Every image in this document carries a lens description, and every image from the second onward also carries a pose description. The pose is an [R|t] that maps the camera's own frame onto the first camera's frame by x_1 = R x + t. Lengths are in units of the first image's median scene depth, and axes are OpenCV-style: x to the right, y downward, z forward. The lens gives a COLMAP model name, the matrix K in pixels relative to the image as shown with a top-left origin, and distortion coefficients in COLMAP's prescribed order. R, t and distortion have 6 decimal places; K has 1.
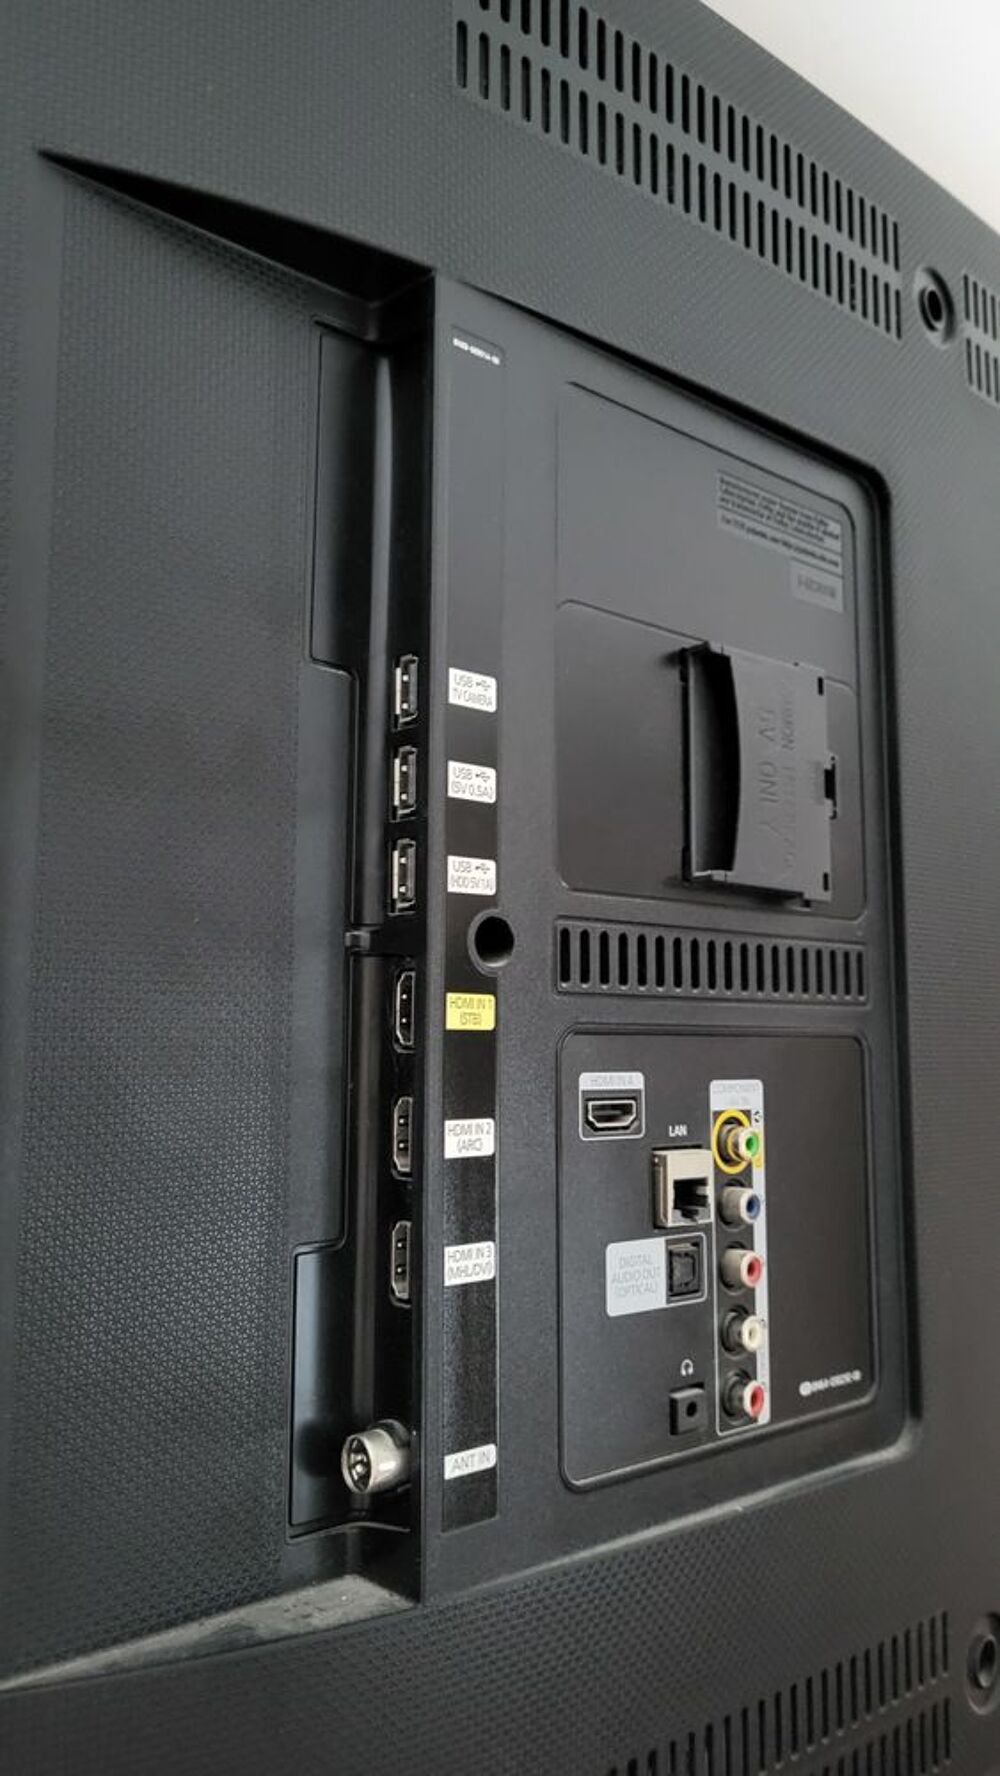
lens RADIAL K [[1328.5, 0, 500.2], [0, 1328.5, 887.4], [0, 0, 1]] dist [0.008225, -0.008172]
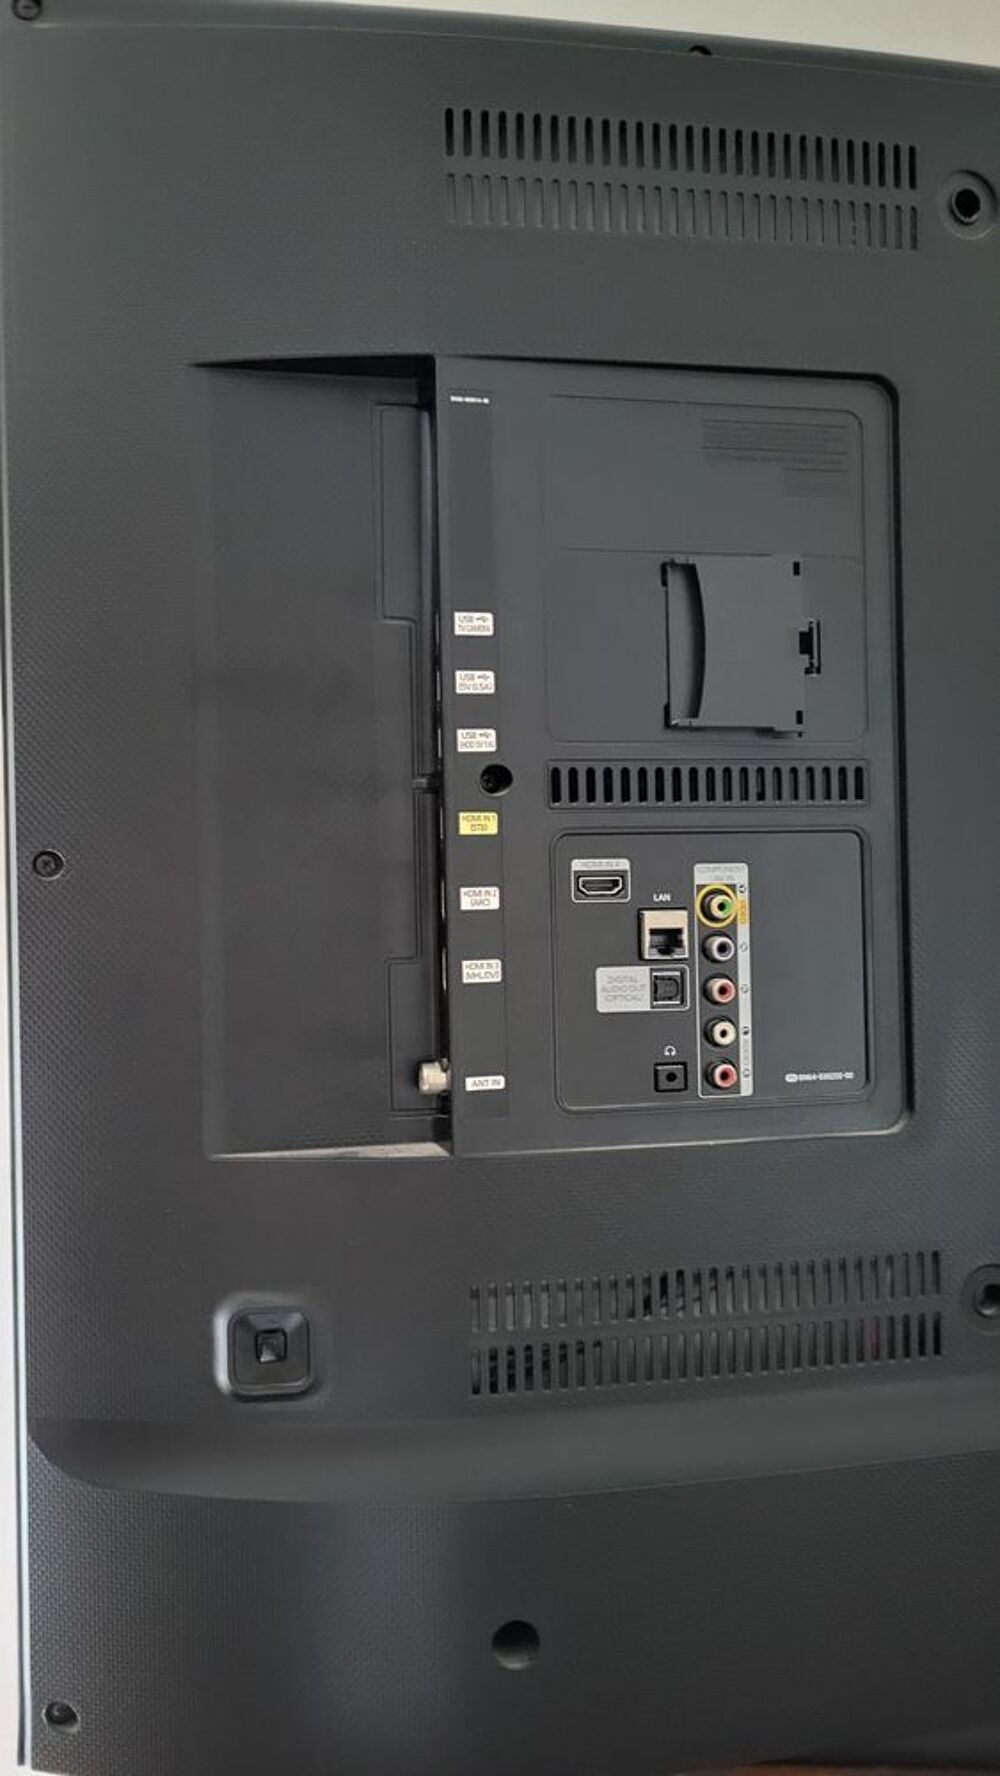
lens RADIAL K [[1328.5, 0, 498.8], [0, 1328.5, 886.3], [0, 0, 1]] dist [0.008225, -0.008172]
pose [[0.886287, -0.019216, -0.462738, 0.681343], [0.078974, 0.990776, 0.110116, -0.007989], [0.456354, -0.134139, 0.879630, -0.403824]]
